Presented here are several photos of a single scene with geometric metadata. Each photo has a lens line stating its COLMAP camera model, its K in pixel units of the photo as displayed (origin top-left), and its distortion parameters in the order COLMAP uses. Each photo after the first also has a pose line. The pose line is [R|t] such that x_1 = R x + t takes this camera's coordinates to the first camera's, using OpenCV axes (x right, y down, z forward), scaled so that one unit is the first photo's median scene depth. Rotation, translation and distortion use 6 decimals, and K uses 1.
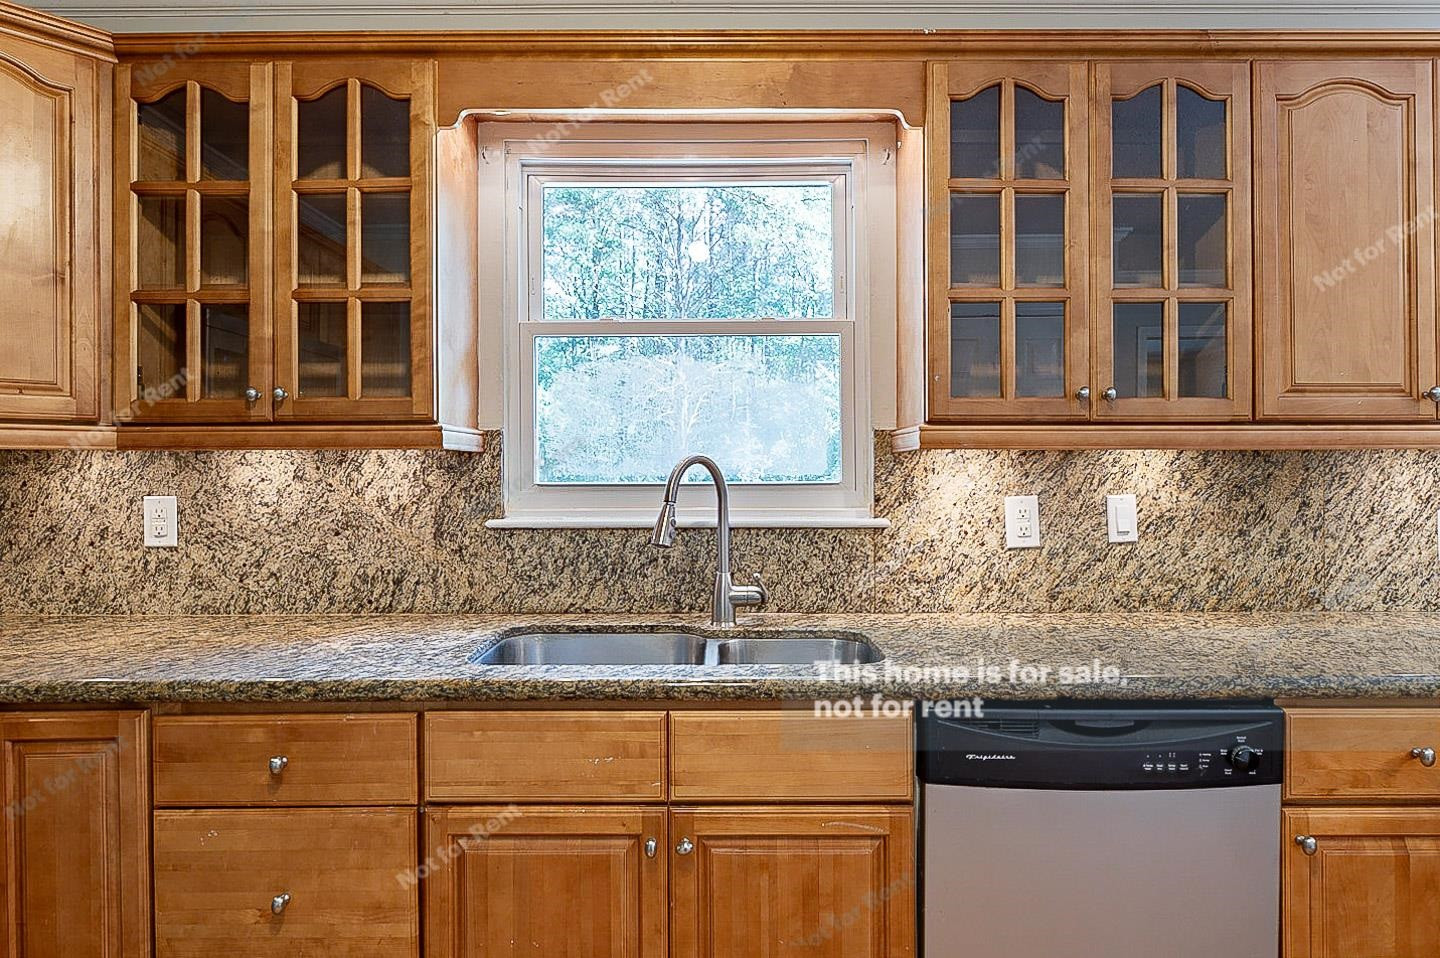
lens RADIAL K [[804.5, 0, 723.2], [0, 804.5, 469.3], [0, 0, 1]] dist [-0.008930, 0.000473]
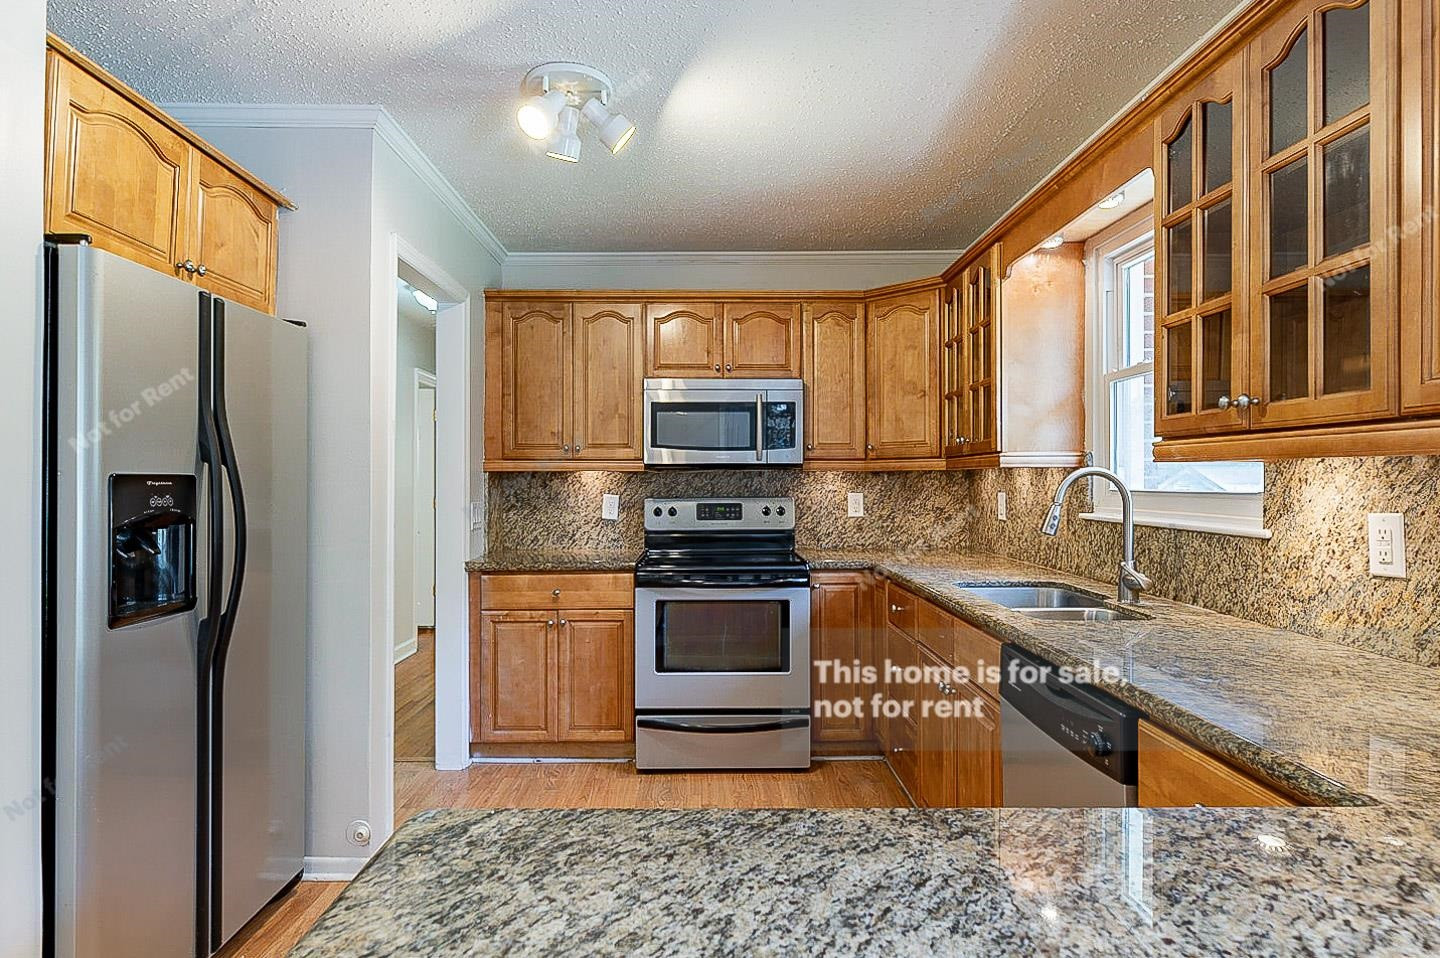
lens RADIAL K [[804.5, 0, 714.8], [0, 804.5, 470.8], [0, 0, 1]] dist [-0.008930, 0.000473]
pose [[0.019905, -0.006988, -0.999777, 1.169419], [0.005605, 0.999961, -0.006878, -0.007965], [0.999786, -0.005466, 0.019943, 0.303437]]
